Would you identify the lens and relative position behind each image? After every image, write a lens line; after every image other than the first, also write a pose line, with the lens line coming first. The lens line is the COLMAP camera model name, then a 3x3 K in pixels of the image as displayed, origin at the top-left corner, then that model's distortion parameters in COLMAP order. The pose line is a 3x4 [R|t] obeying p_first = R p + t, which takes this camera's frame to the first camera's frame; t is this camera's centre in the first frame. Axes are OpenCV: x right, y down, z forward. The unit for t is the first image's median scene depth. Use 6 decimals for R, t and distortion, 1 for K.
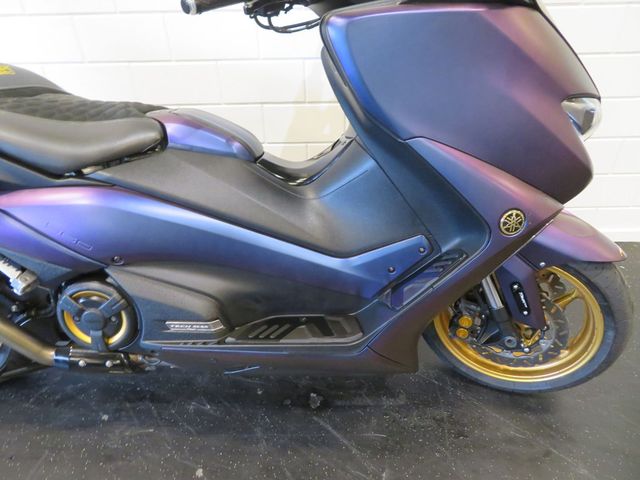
lens RADIAL K [[459.8, 0, 318.8], [0, 459.8, 237.1], [0, 0, 1]] dist [-0.006434, -0.000942]
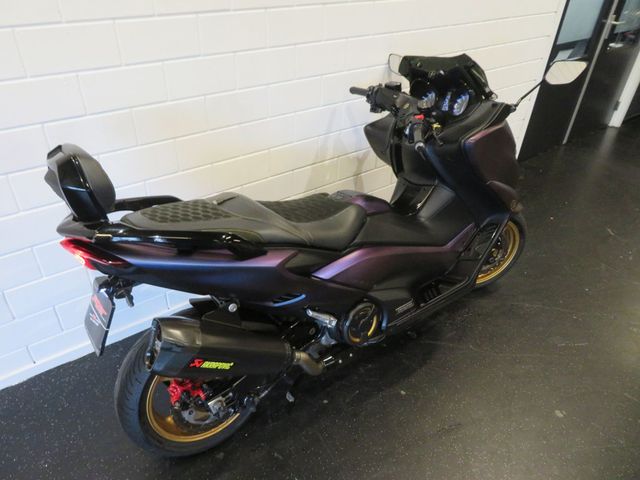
lens RADIAL K [[459.8, 0, 318.8], [0, 459.8, 237.1], [0, 0, 1]] dist [-0.006434, -0.000942]
pose [[0.789876, -0.304709, 0.532211, -1.256233], [0.295527, 0.949542, 0.105041, -0.314264], [-0.537363, 0.074313, 0.840070, -0.319643]]
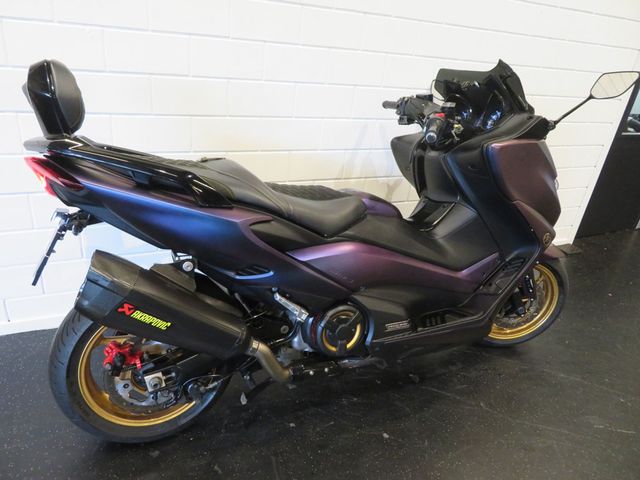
lens RADIAL K [[459.8, 0, 318.8], [0, 459.8, 237.1], [0, 0, 1]] dist [-0.006434, -0.000942]
pose [[0.890100, -0.082099, 0.448310, -1.048246], [0.138049, 0.986000, -0.093524, 0.007302], [-0.434356, 0.145135, 0.888972, -0.277065]]
